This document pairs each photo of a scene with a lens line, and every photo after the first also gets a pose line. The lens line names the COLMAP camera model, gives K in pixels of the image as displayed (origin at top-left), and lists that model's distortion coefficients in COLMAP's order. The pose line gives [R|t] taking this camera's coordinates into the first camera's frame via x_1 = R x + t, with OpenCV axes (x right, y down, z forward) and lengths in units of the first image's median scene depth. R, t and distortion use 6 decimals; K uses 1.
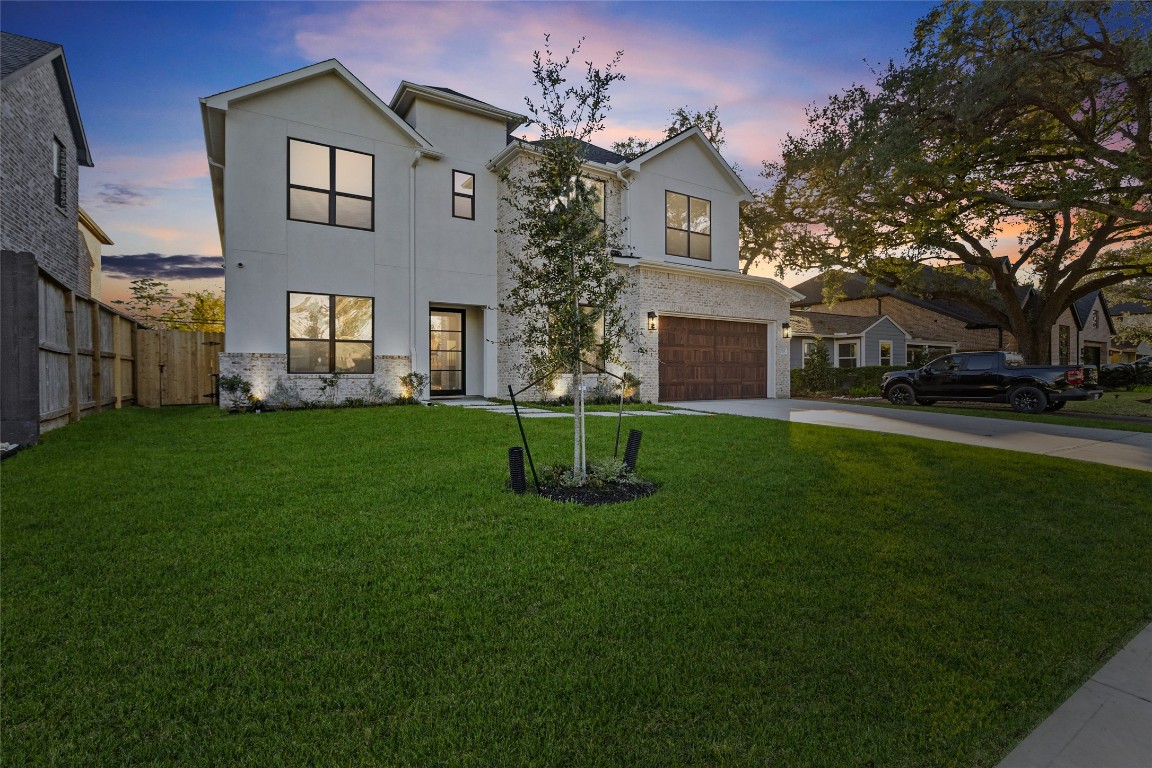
lens RADIAL K [[526.4, 0, 572.9], [0, 526.4, 374.9], [0, 0, 1]] dist [-0.000129, 0.001054]
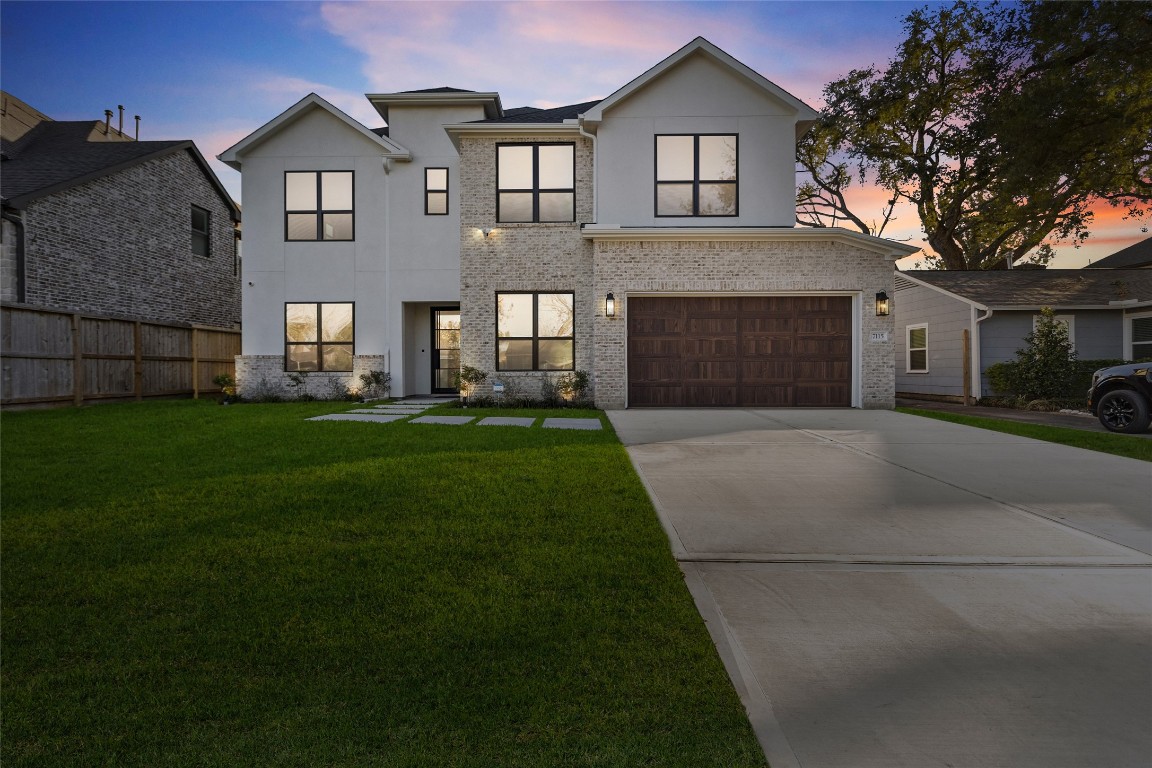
lens RADIAL K [[526.4, 0, 572.9], [0, 526.4, 374.9], [0, 0, 1]] dist [-0.000129, 0.001054]
pose [[0.838974, 0.000840, -0.544171, 0.522060], [0.001201, 0.999994, 0.003395, 0.000308], [0.544170, -0.003501, 0.838968, 0.295284]]
